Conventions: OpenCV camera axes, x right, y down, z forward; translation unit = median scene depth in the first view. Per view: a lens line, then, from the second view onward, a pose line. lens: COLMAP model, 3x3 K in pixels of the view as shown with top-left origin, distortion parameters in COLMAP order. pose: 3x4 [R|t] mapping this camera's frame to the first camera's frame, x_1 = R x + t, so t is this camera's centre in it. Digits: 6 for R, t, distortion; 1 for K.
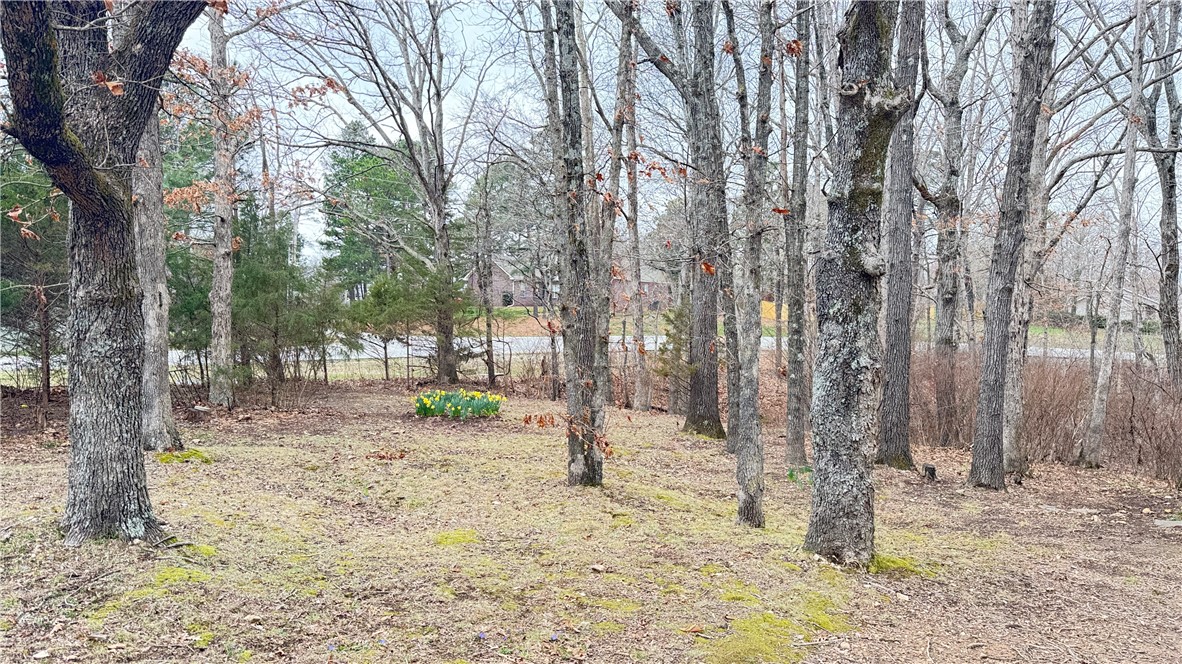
lens RADIAL K [[845.7, 0, 591.0], [0, 845.7, 332.0], [0, 0, 1]] dist [0.093473, -0.174485]
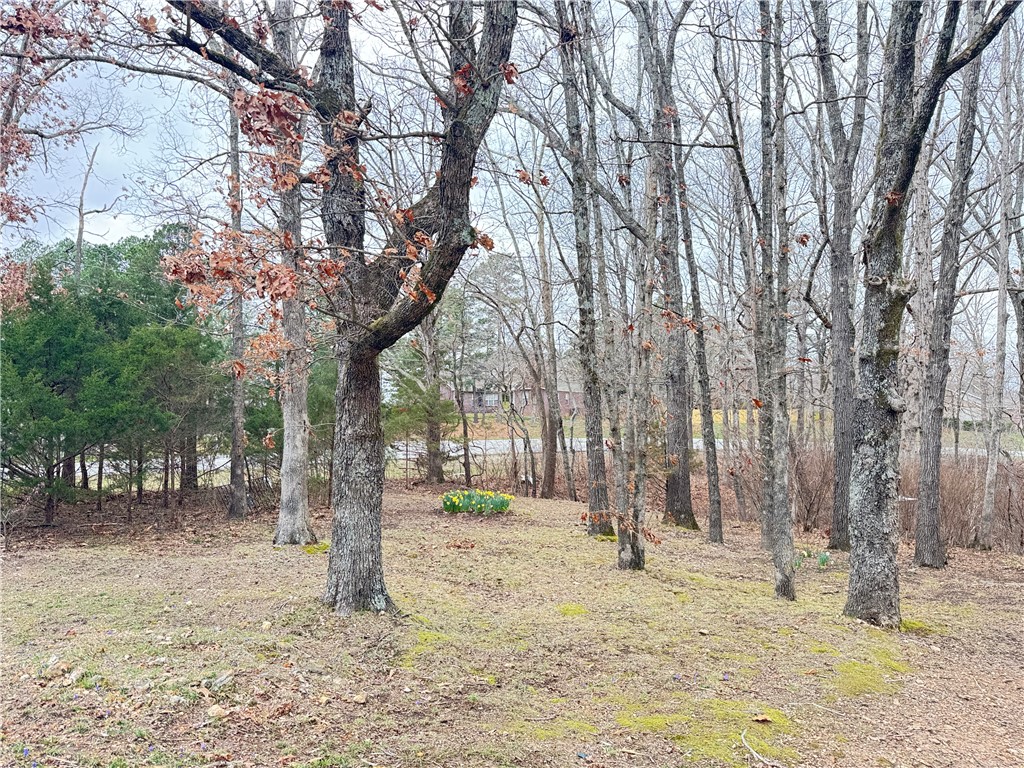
lens RADIAL K [[733.8, 0, 508.4], [0, 733.8, 368.5], [0, 0, 1]] dist [0.098158, -0.181818]
pose [[0.999938, -0.007977, 0.007717, -0.199624], [0.008622, 0.996128, -0.087494, -0.023461], [-0.006989, 0.087555, 0.996135, -0.130920]]
